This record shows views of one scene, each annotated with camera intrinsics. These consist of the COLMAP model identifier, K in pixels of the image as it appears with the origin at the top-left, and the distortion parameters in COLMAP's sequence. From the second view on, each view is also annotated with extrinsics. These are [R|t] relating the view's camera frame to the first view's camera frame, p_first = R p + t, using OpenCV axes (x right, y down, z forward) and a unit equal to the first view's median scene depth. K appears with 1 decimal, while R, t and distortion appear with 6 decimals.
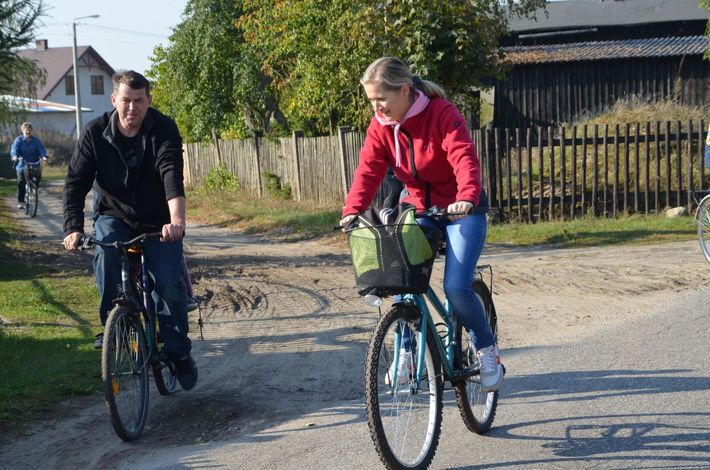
lens RADIAL K [[1960.7, 0, 359.1], [0, 1960.7, 229.6], [0, 0, 1]] dist [0.536320, 0.000000]
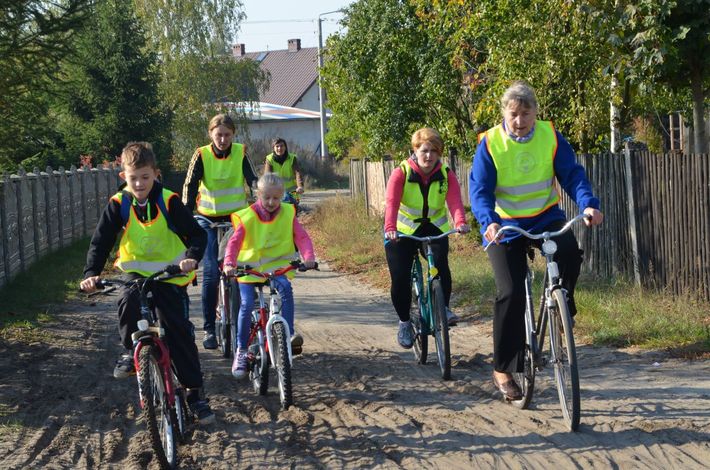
lens RADIAL K [[1960.7, 0, 357.2], [0, 1960.7, 237.7], [0, 0, 1]] dist [0.536320, 0.000000]
pose [[0.986878, 0.007702, -0.161286, 0.031755], [-0.007276, 0.999968, 0.003229, -0.018017], [0.161305, -0.002013, 0.986903, 0.265418]]
